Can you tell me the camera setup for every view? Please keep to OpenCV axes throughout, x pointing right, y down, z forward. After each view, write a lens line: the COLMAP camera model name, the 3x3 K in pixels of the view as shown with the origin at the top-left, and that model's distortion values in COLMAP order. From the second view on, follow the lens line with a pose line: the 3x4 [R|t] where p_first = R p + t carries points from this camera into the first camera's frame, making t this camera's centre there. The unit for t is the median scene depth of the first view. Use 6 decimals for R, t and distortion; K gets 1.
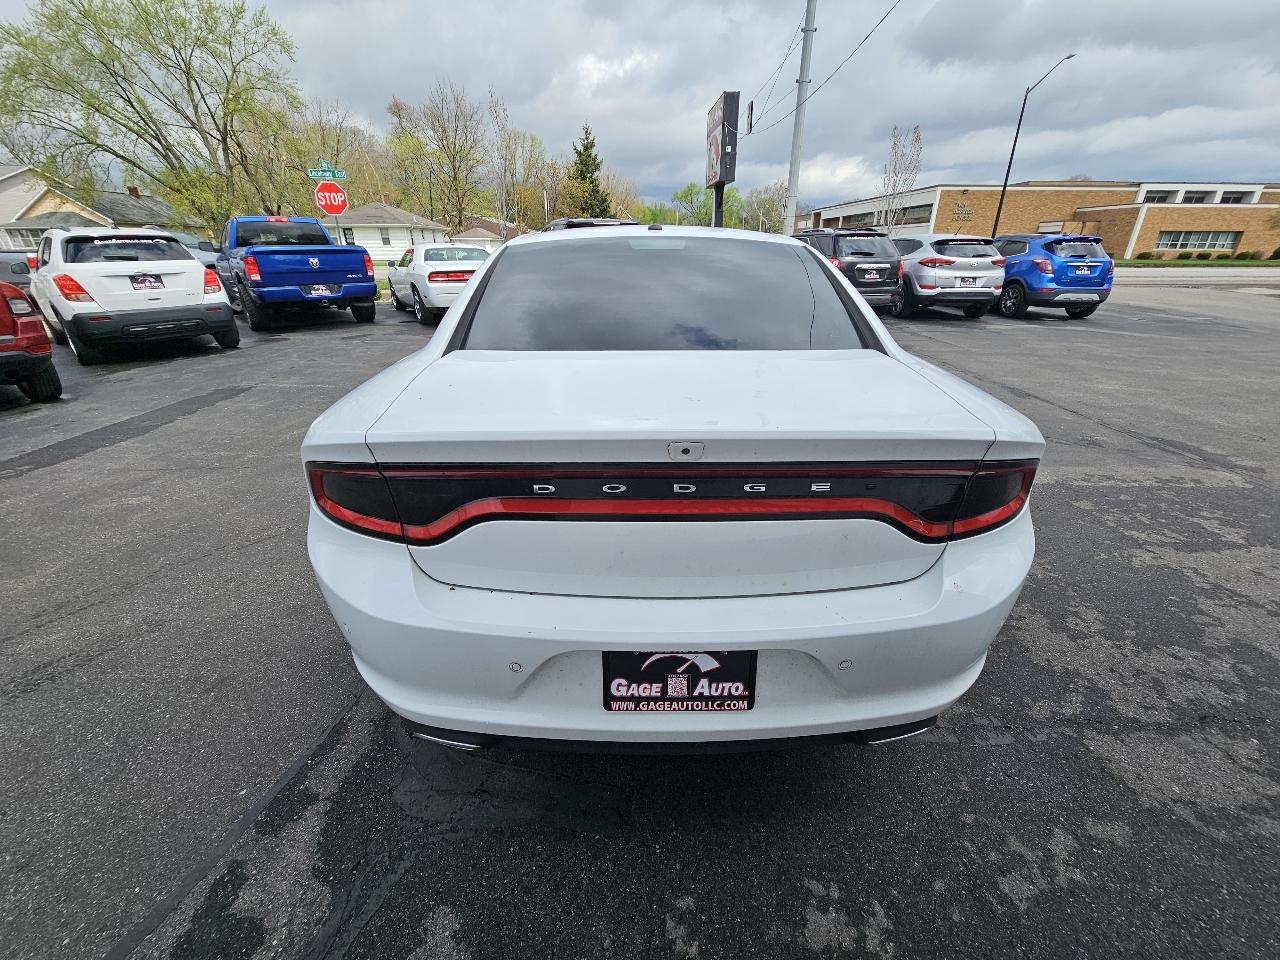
lens RADIAL K [[520.6, 0, 641.5], [0, 520.6, 481.2], [0, 0, 1]] dist [-0.000303, -0.000283]
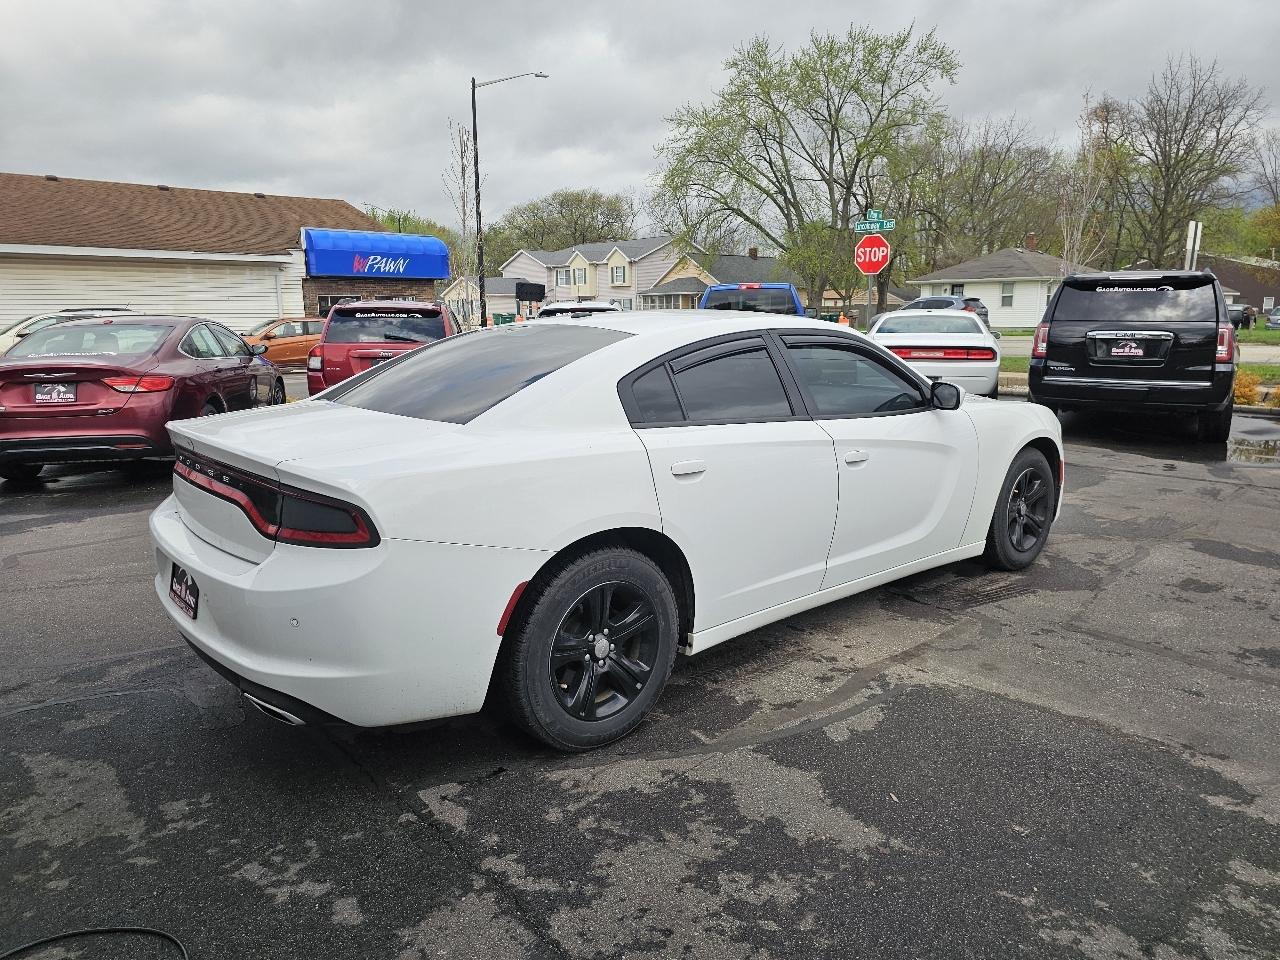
lens RADIAL K [[858.5, 0, 638.1], [0, 858.5, 474.1], [0, 0, 1]] dist [0.052316, -0.043789]
pose [[0.644328, 0.139038, -0.752004, 0.322844], [-0.308432, 0.947058, -0.089167, -0.015880], [0.699794, 0.289395, 0.653100, 0.013065]]
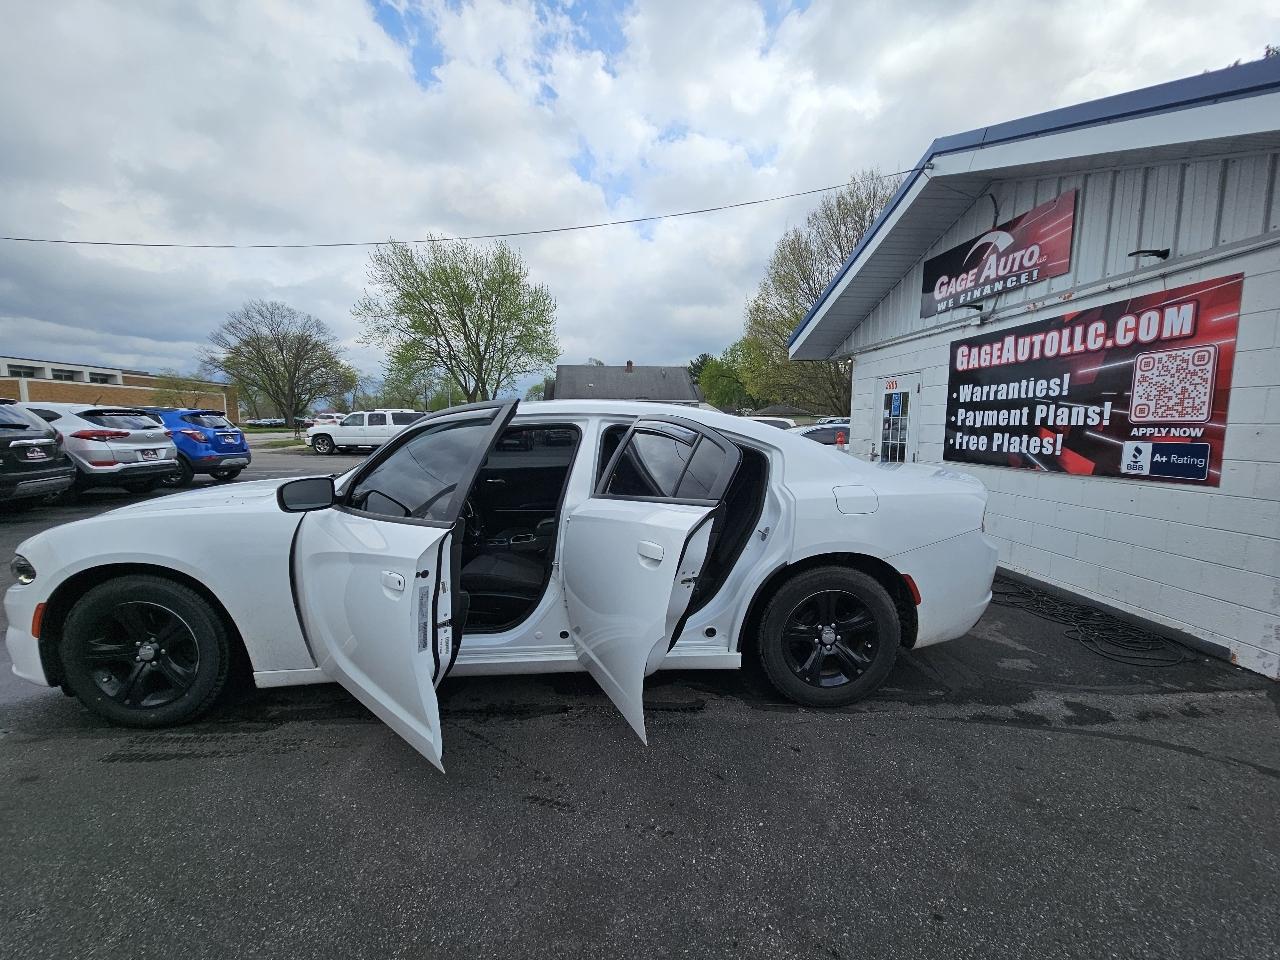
lens RADIAL K [[520.6, 0, 640.4], [0, 520.6, 483.5], [0, 0, 1]] dist [-0.000303, -0.000283]
pose [[-0.062163, -0.115325, 0.991381, -0.320706], [0.404563, 0.905128, 0.130659, -0.118543], [-0.912395, 0.409198, -0.009609, 0.271919]]
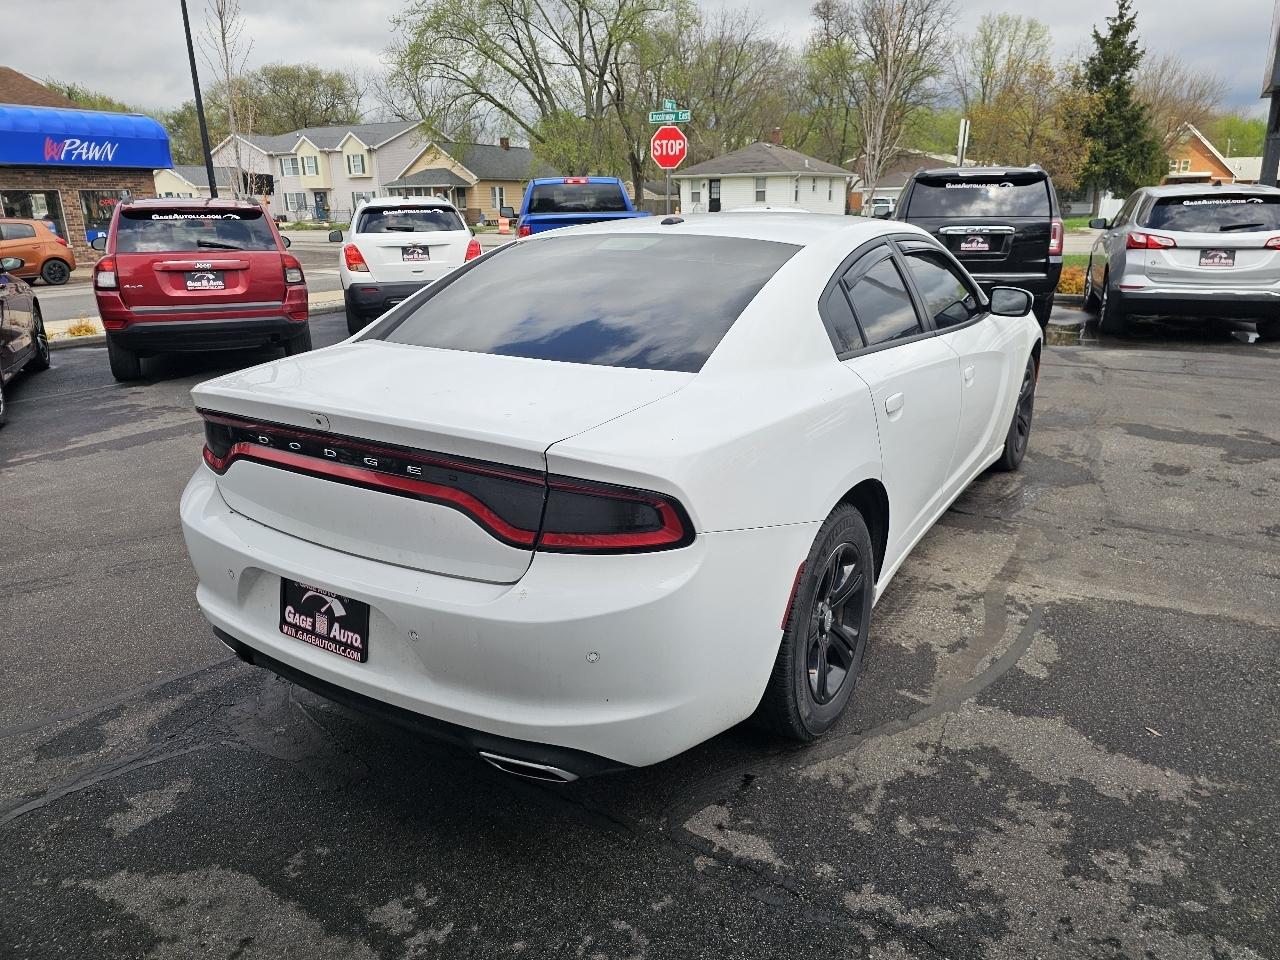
lens RADIAL K [[858.5, 0, 648.1], [0, 858.5, 479.1], [0, 0, 1]] dist [0.052316, -0.043789]
pose [[0.841811, 0.154731, -0.517120, 0.179781], [-0.210355, 0.976330, -0.050300, 0.001805], [0.497097, 0.151122, 0.854434, -0.038207]]
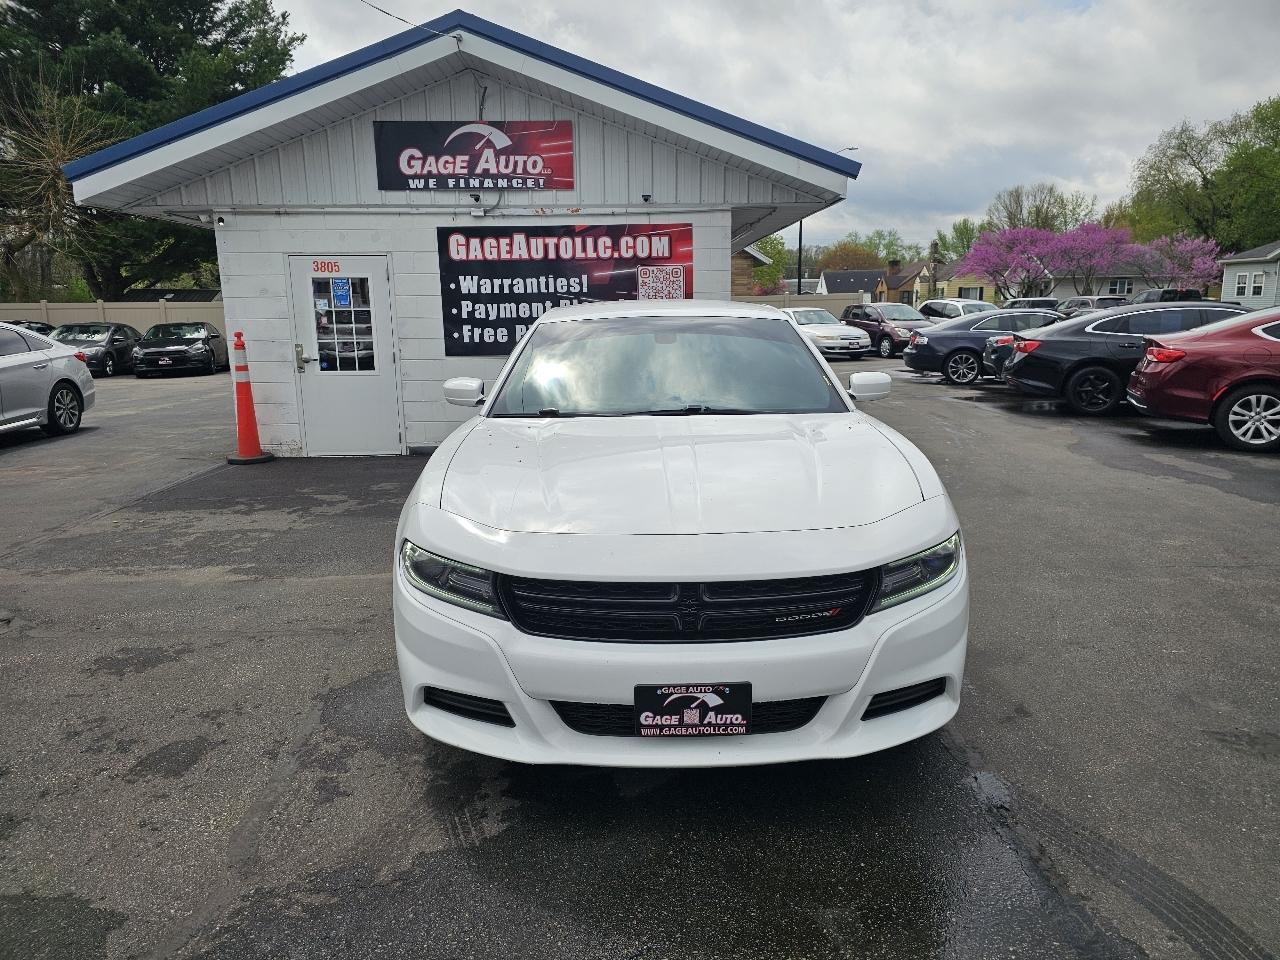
lens RADIAL K [[858.5, 0, 656.6], [0, 858.5, 479.5], [0, 0, 1]] dist [0.052316, -0.043789]
pose [[-0.999884, 0.013226, -0.007582, 0.011773], [0.006321, 0.812242, 0.583286, -0.338235], [0.013872, 0.583171, -0.812231, 0.735258]]
